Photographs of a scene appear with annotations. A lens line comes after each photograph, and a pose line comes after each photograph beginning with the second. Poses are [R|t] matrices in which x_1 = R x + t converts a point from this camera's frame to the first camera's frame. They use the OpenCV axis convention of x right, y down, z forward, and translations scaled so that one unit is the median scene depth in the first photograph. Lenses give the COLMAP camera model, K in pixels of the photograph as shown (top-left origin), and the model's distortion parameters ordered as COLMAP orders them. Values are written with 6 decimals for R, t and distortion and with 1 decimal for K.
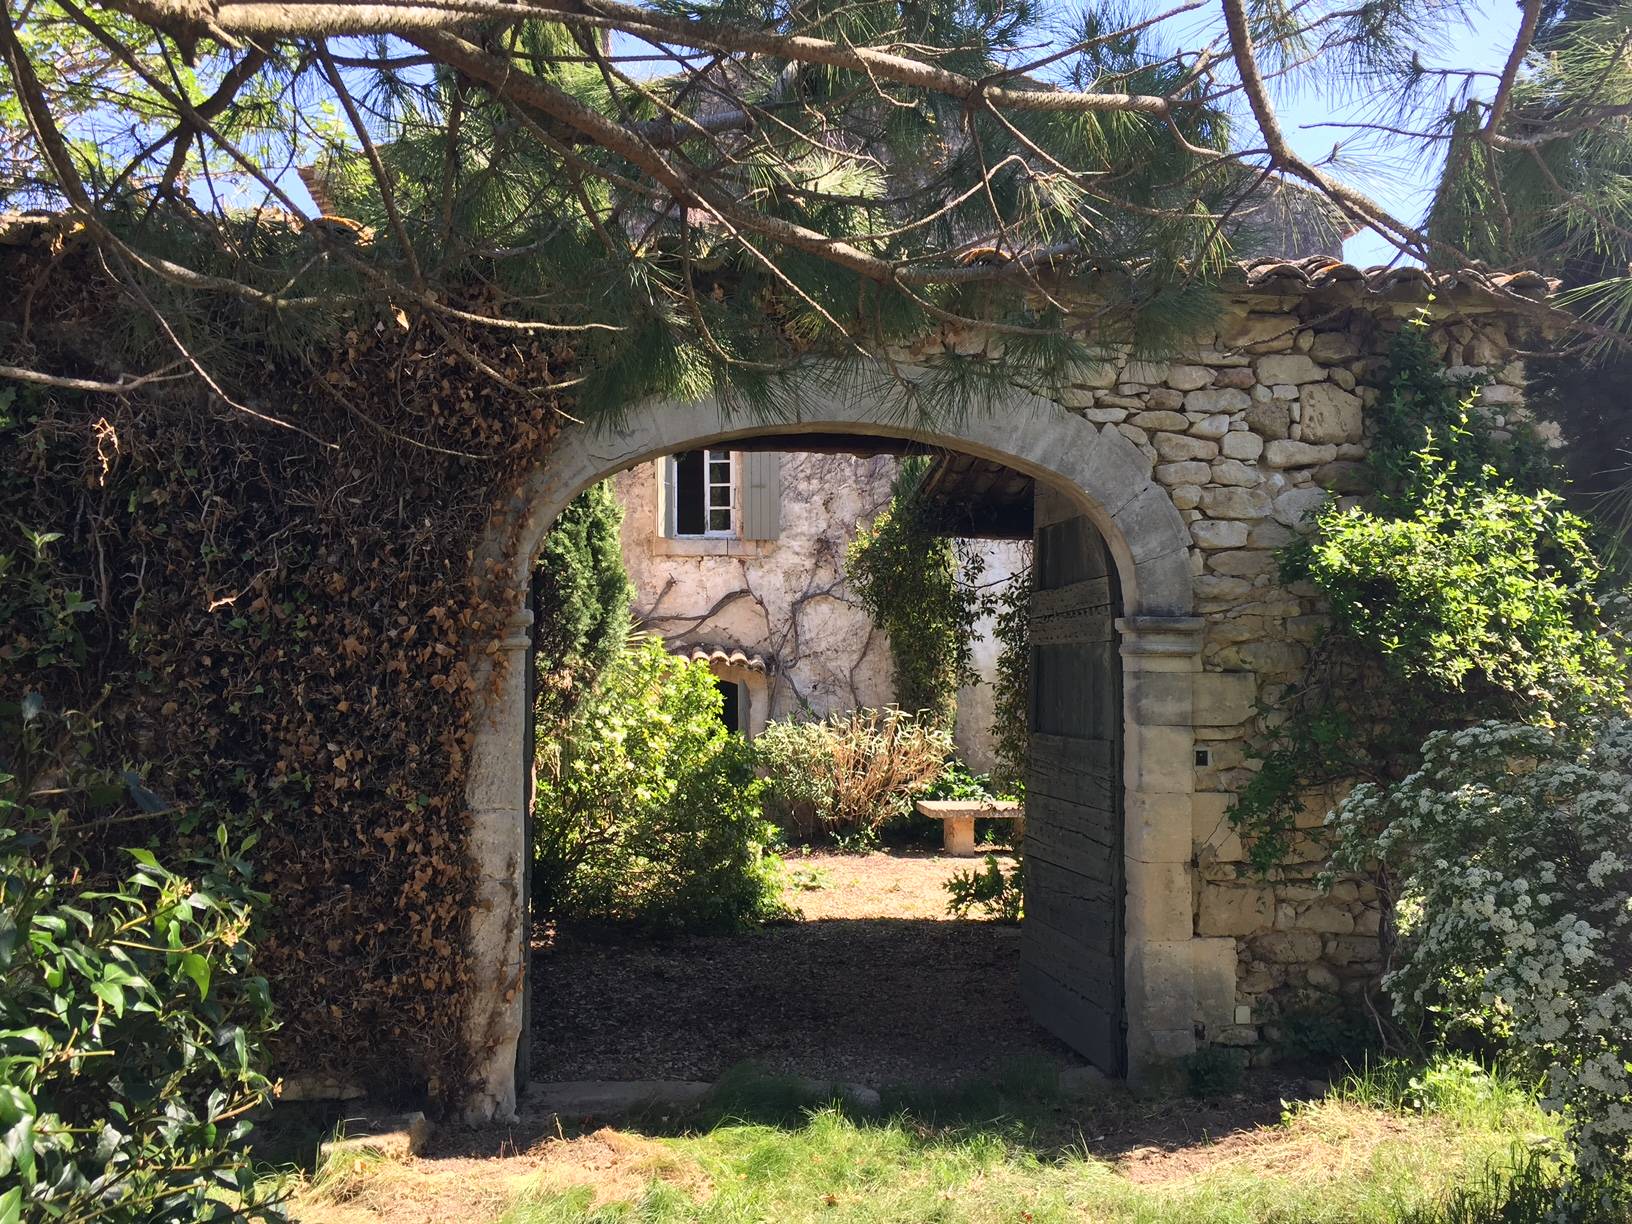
lens RADIAL K [[1386.5, 0, 823.7], [0, 1386.5, 612.1], [0, 0, 1]] dist [0.077519, -0.090475]
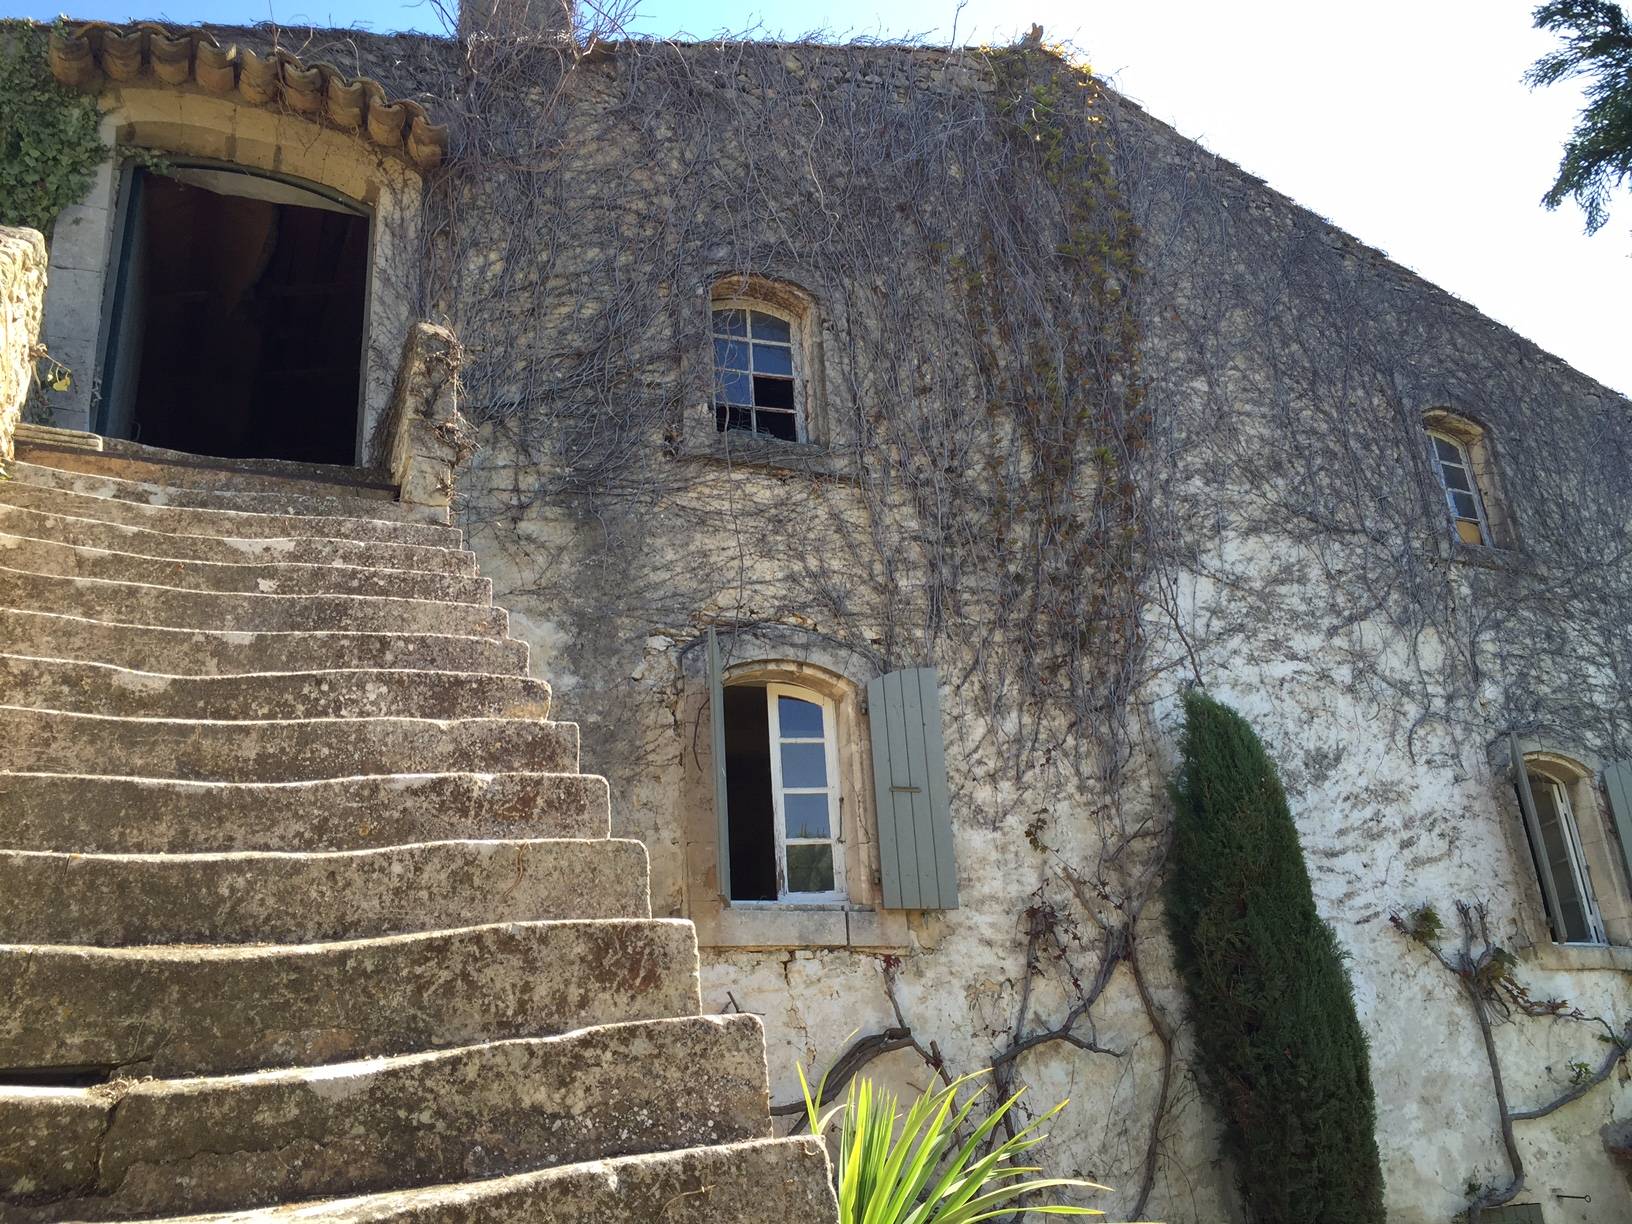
lens RADIAL K [[1386.5, 0, 823.5], [0, 1386.5, 607.6], [0, 0, 1]] dist [0.077519, -0.090475]
pose [[0.959990, 0.053766, 0.274823, -0.201998], [0.040653, 0.944241, -0.326735, 0.000314], [-0.277066, 0.324835, 0.904277, 0.582640]]
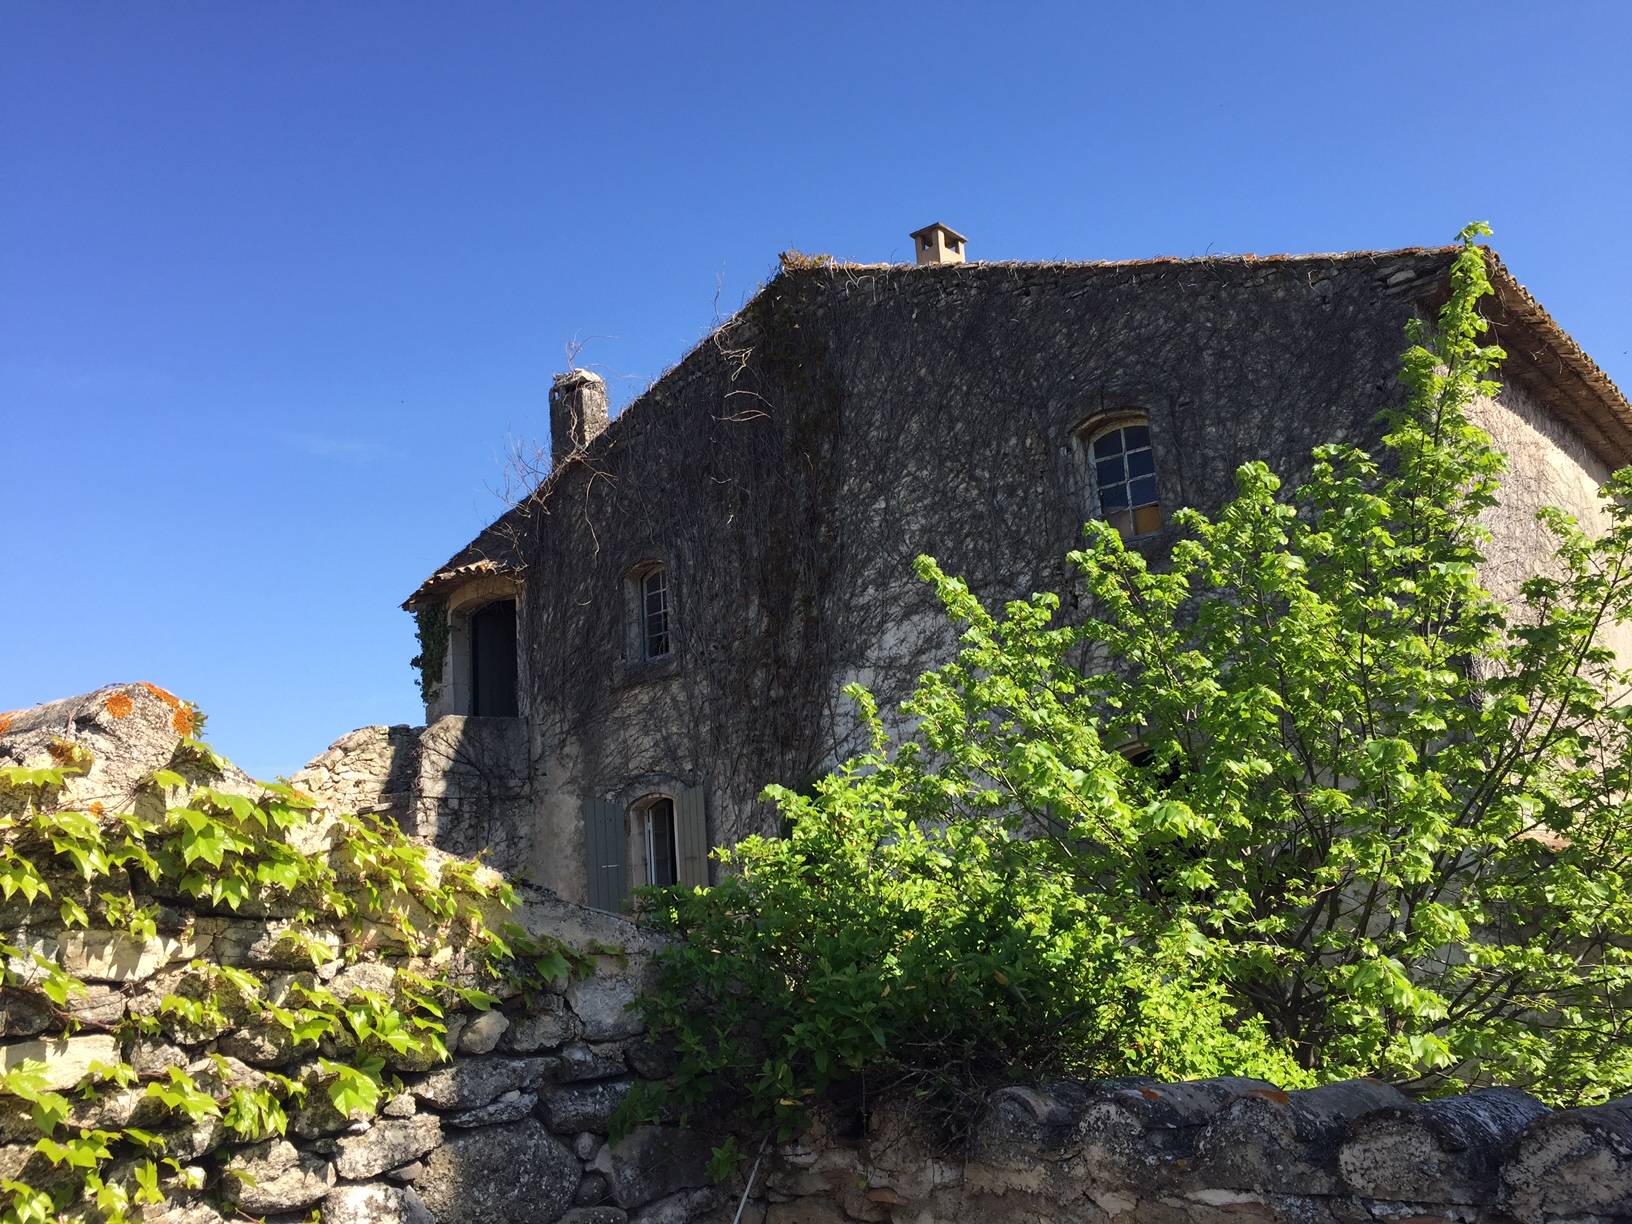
lens RADIAL K [[1386.5, 0, 821.7], [0, 1386.5, 606.1], [0, 0, 1]] dist [0.077519, -0.090475]
pose [[0.656597, -0.193568, -0.728980, 0.656490], [0.108755, 0.980704, -0.162453, -0.095625], [0.746360, 0.027386, 0.664979, 0.496064]]
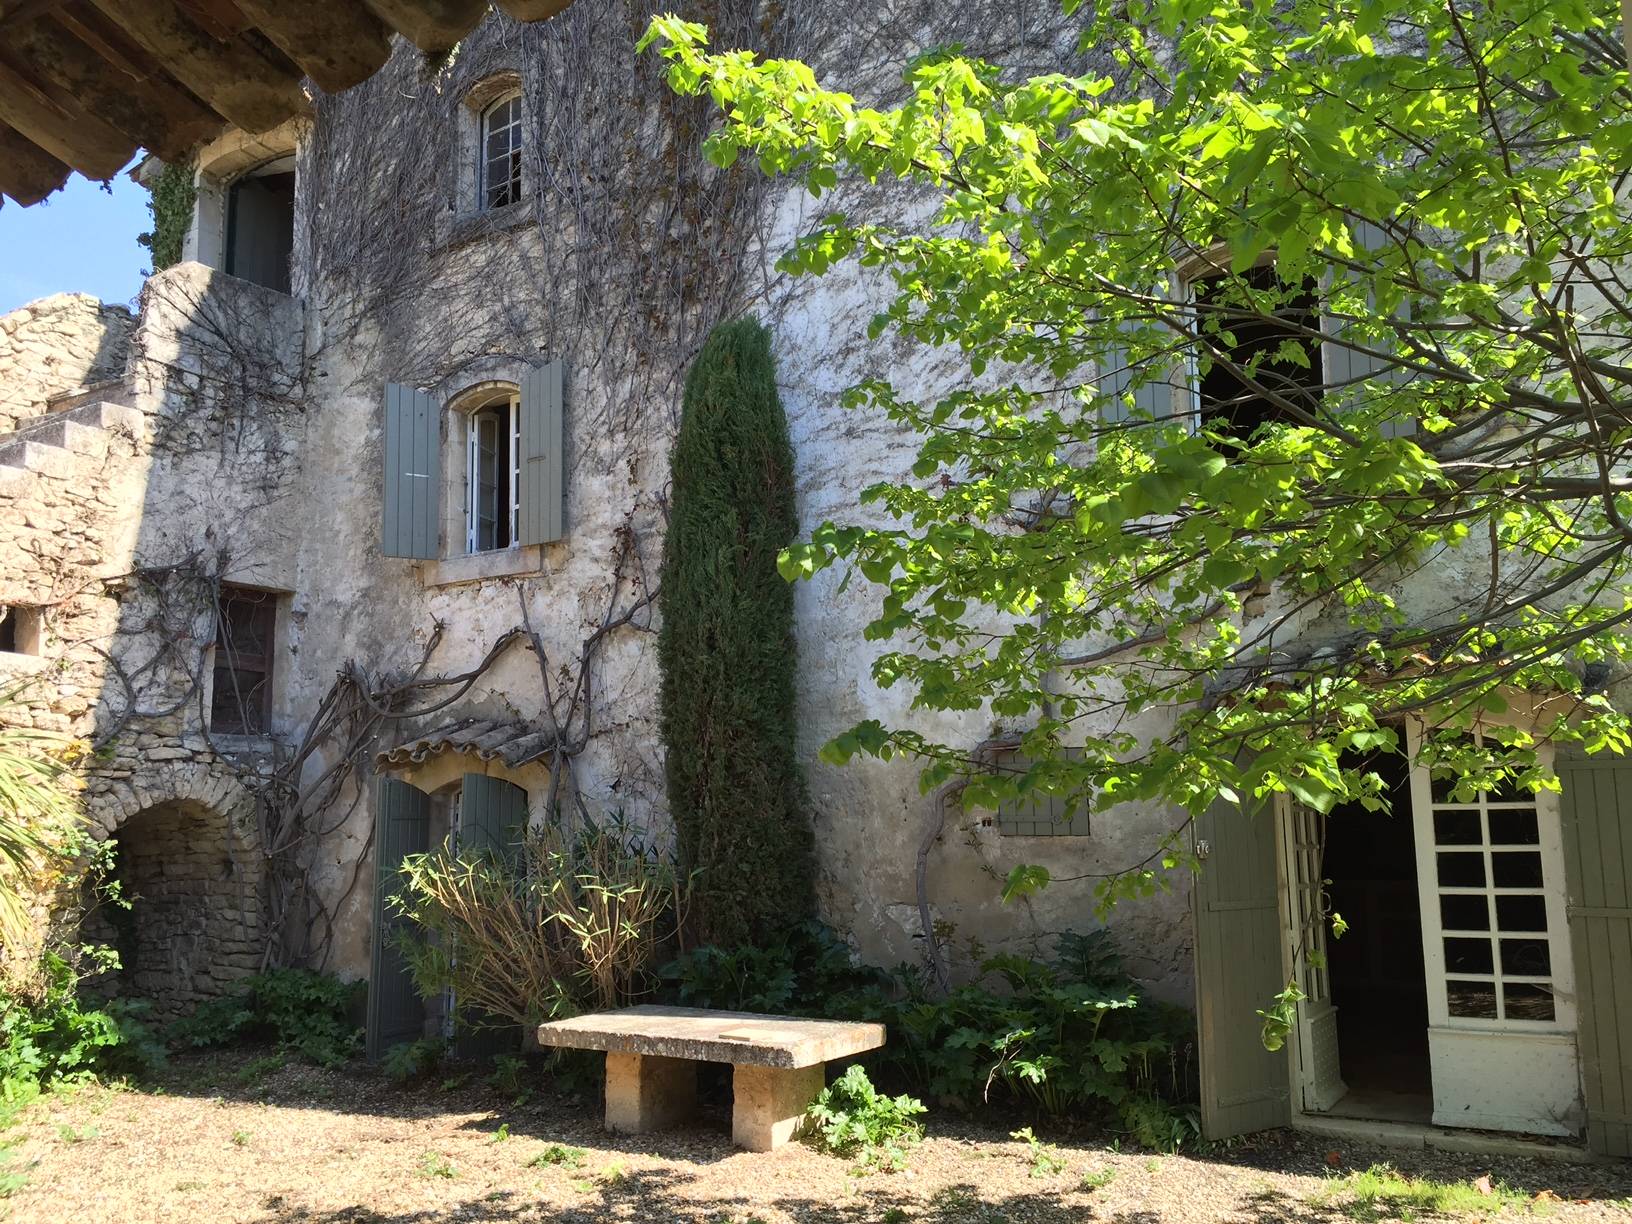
lens RADIAL K [[1386.5, 0, 824.7], [0, 1386.5, 598.6], [0, 0, 1]] dist [0.077519, -0.090475]
pose [[0.785487, -0.105039, -0.609900, 0.426638], [0.049408, 0.992989, -0.107383, 0.043889], [0.616903, 0.054214, 0.785170, 0.601259]]
